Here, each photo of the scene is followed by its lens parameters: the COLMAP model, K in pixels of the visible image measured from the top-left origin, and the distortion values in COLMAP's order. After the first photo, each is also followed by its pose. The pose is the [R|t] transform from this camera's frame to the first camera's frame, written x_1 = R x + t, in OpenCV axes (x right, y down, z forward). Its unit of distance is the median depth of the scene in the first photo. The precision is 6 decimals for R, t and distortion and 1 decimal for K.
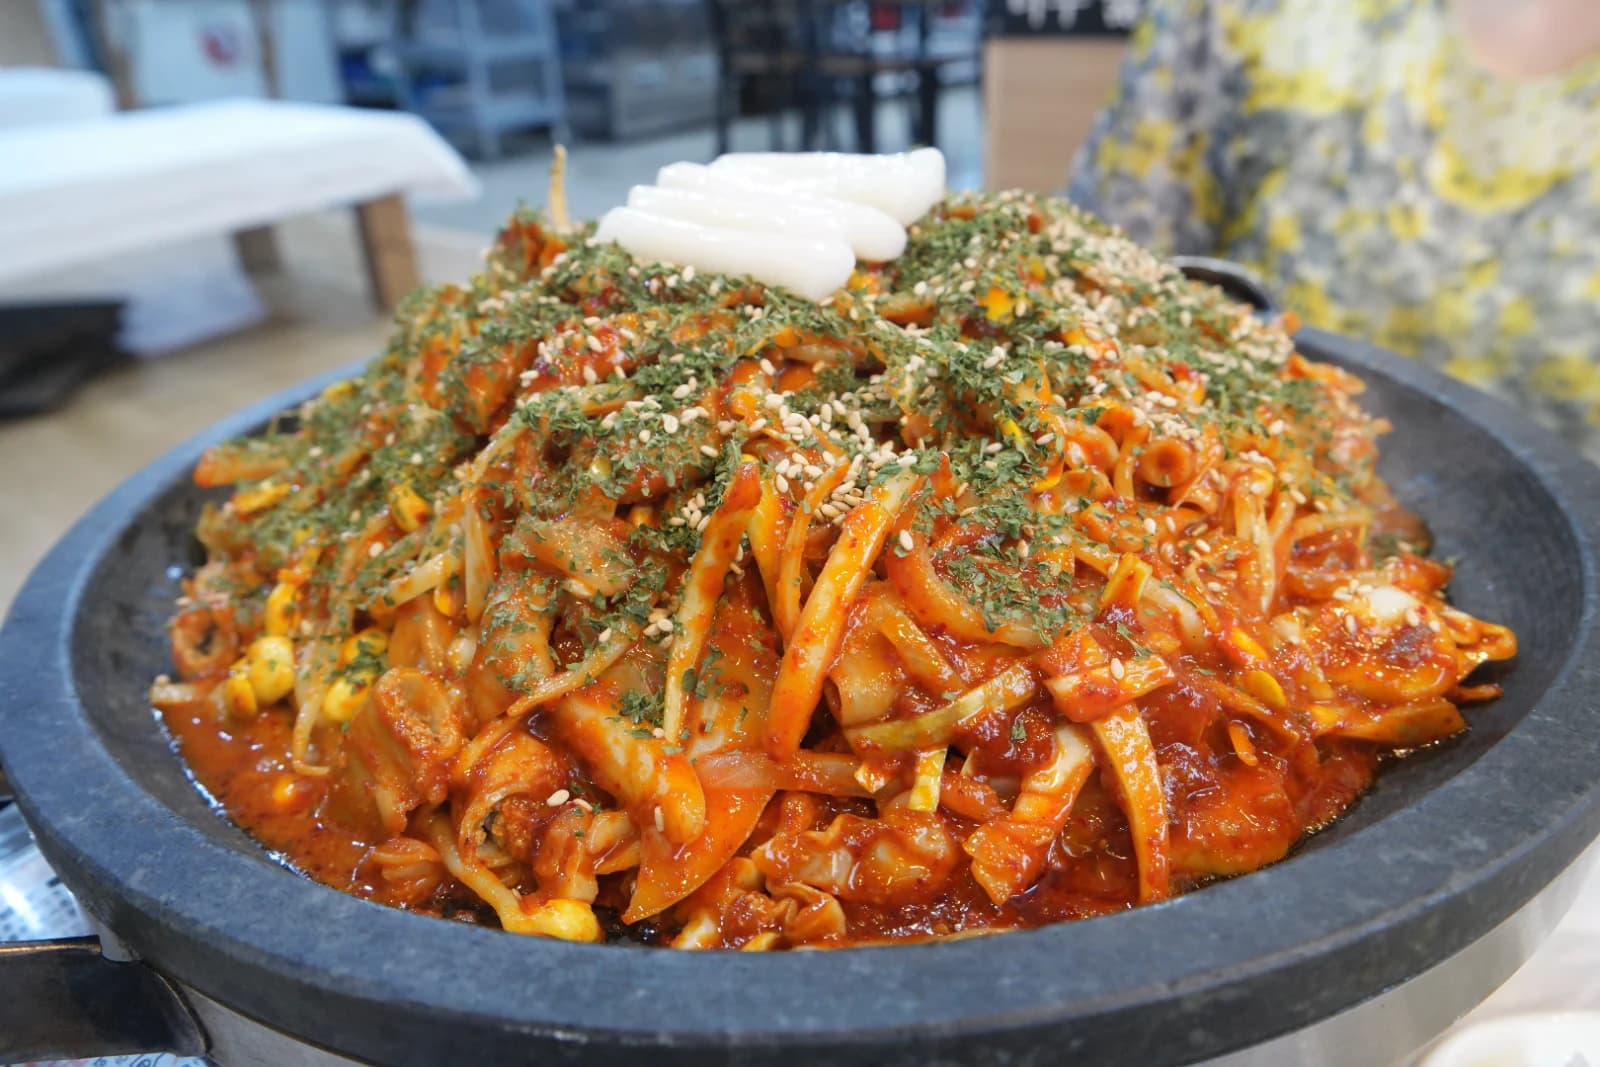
lens RADIAL K [[1151.3, 0, 800.0], [0, 1151.3, 533.5], [0, 0, 1]] dist [-0.074632, 0.068104]
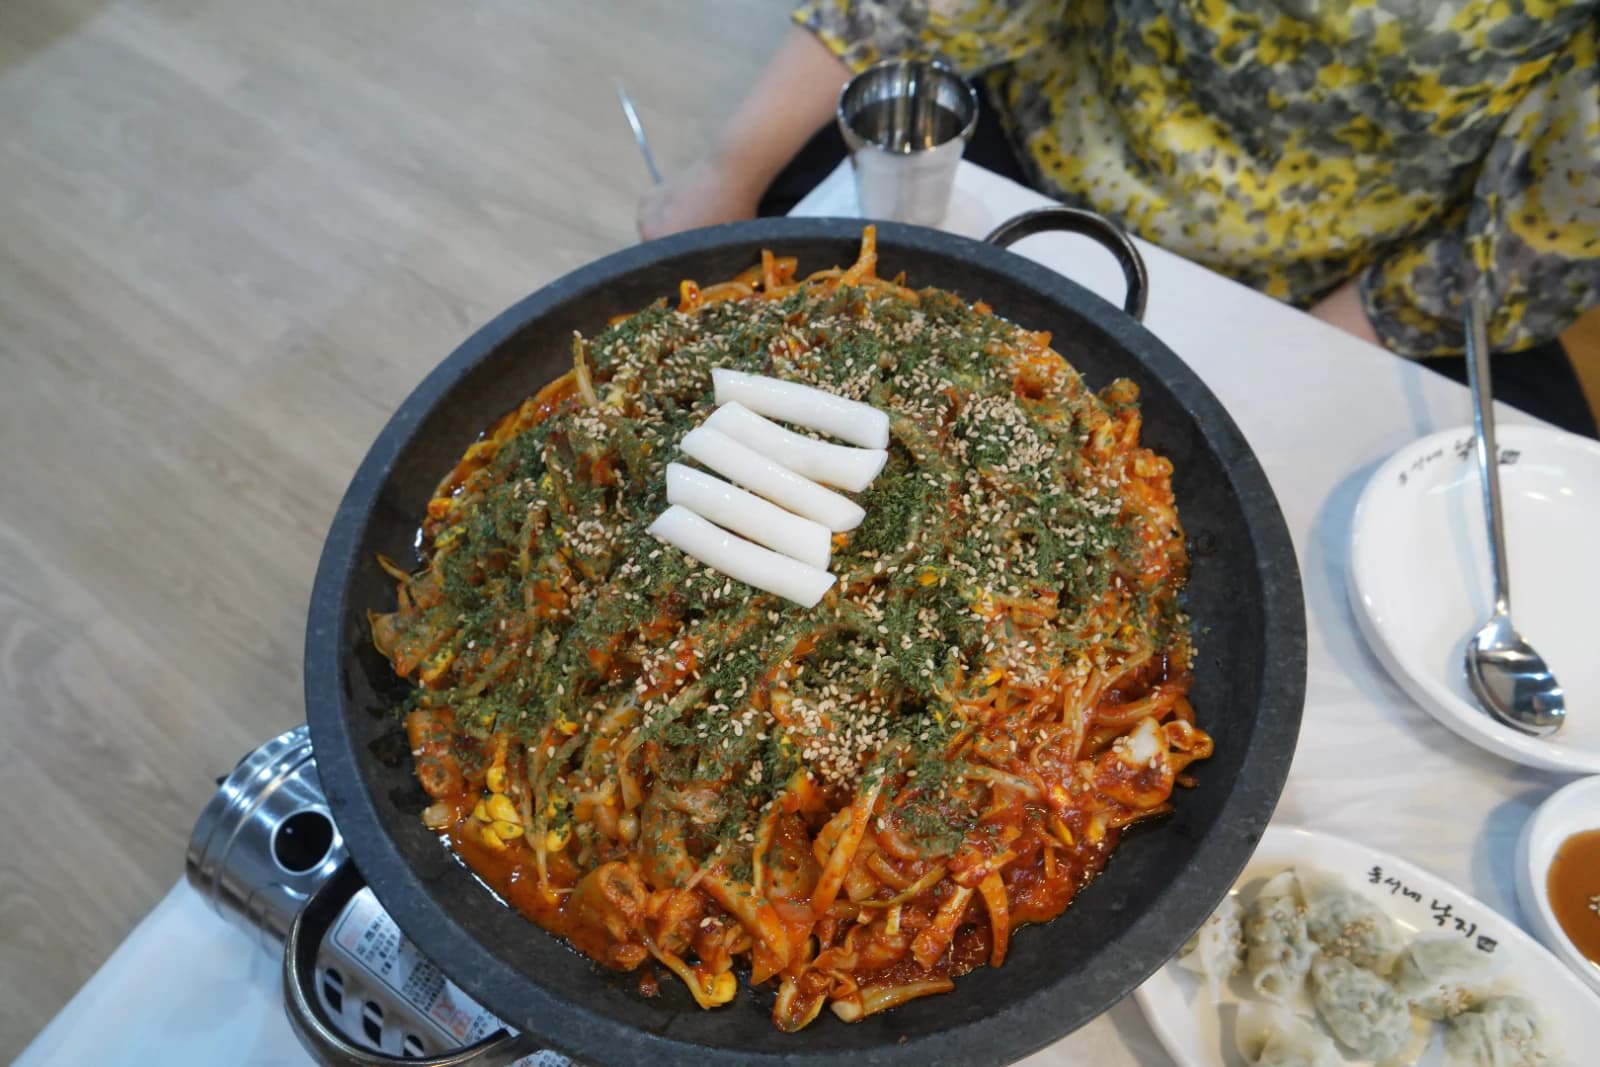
lens RADIAL K [[1151.3, 0, 800.0], [0, 1151.3, 533.5], [0, 0, 1]] dist [-0.074632, 0.068104]
pose [[0.993631, -0.090721, 0.066830, -0.102808], [0.040761, 0.842332, 0.537416, -1.175285], [-0.105048, -0.531269, 0.840665, -0.265335]]
